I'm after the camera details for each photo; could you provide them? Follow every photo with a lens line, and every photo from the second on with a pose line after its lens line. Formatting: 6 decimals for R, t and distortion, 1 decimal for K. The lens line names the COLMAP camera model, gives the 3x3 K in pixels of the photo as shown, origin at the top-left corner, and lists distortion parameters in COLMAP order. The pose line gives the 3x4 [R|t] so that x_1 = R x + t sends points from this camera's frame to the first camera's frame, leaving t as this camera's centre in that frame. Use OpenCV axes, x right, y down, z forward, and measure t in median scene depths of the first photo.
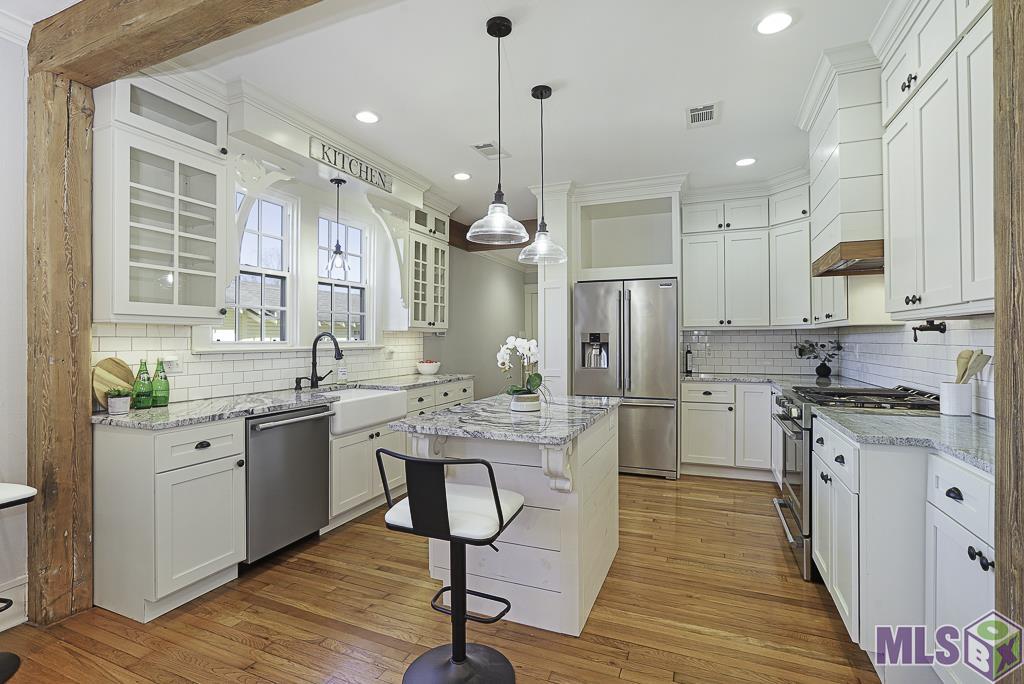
lens RADIAL K [[484.7, 0, 504.1], [0, 484.7, 334.7], [0, 0, 1]] dist [-0.024980, 0.009501]
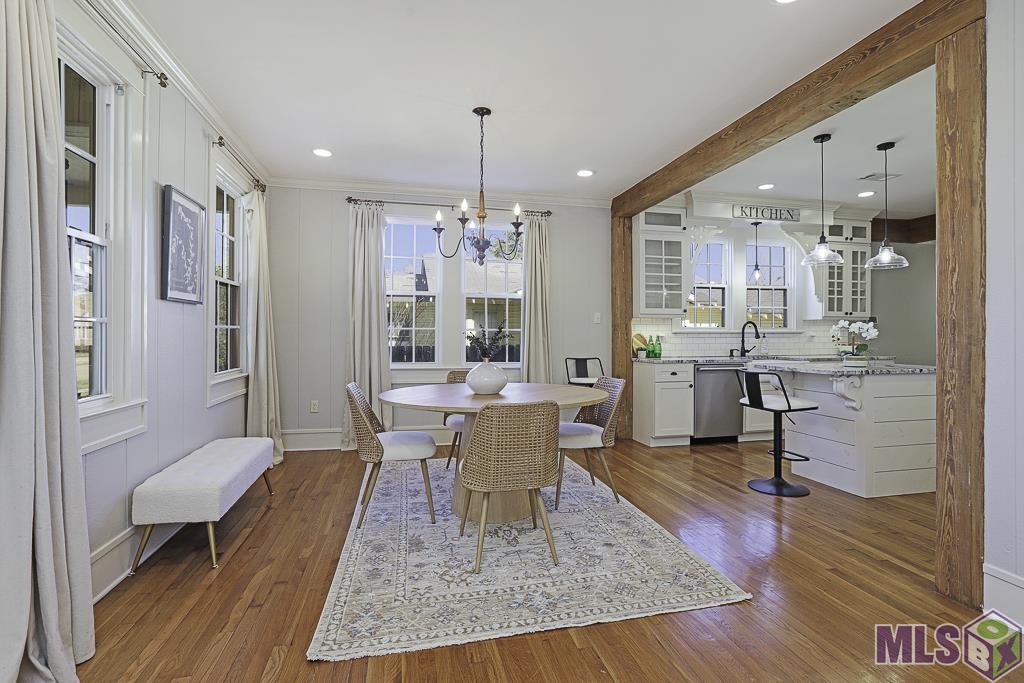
lens RADIAL K [[484.7, 0, 506.3], [0, 484.7, 335.5], [0, 0, 1]] dist [-0.024980, 0.009501]
pose [[0.586499, 0.002459, -0.809946, 0.541308], [0.005969, 0.999955, 0.007359, 0.030725], [0.809928, -0.009150, 0.586458, -0.691530]]
